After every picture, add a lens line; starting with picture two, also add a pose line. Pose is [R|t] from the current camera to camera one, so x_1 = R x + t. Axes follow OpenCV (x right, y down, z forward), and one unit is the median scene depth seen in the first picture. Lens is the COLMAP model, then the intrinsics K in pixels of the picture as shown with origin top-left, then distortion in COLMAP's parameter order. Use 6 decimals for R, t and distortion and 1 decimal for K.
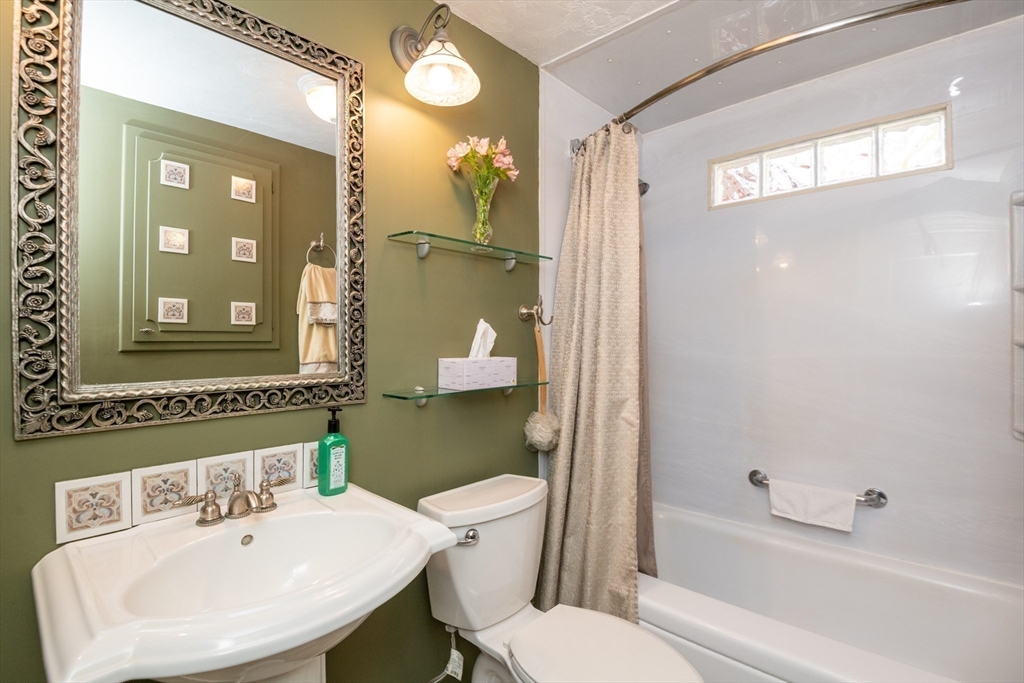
lens RADIAL K [[470.7, 0, 506.3], [0, 470.7, 338.5], [0, 0, 1]] dist [-0.031322, -0.001698]
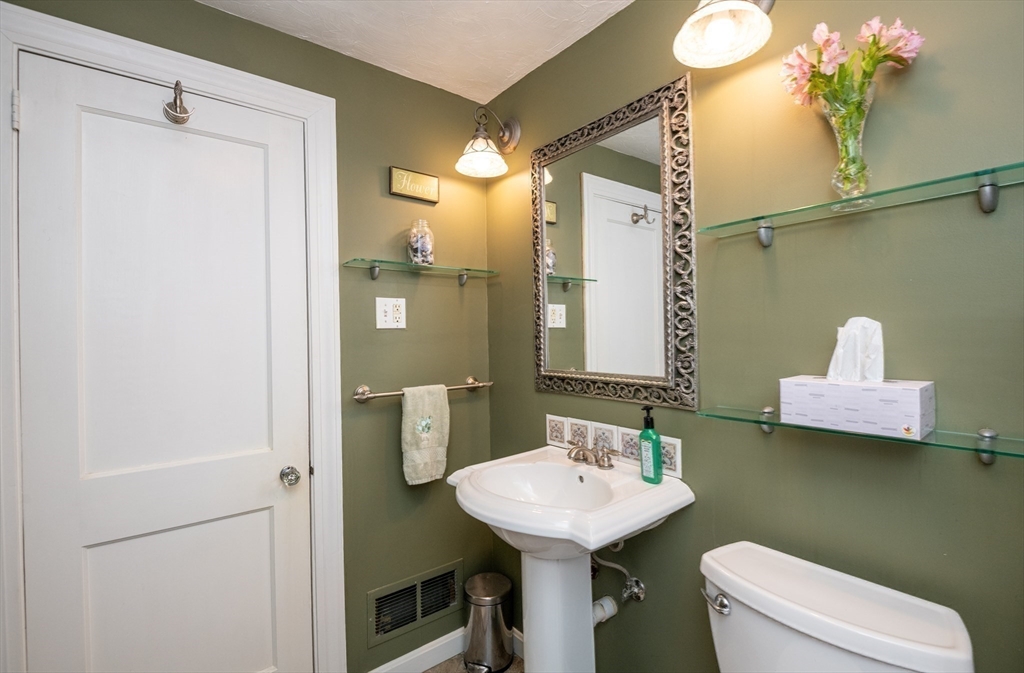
lens RADIAL K [[467.5, 0, 512.7], [0, 467.5, 337.3], [0, 0, 1]] dist [0.000449, -0.000103]
pose [[-0.168711, 0.001990, -0.985664, 0.758847], [0.011752, 0.999931, 0.000007, -0.025379], [0.985596, -0.011582, -0.168723, 0.795542]]
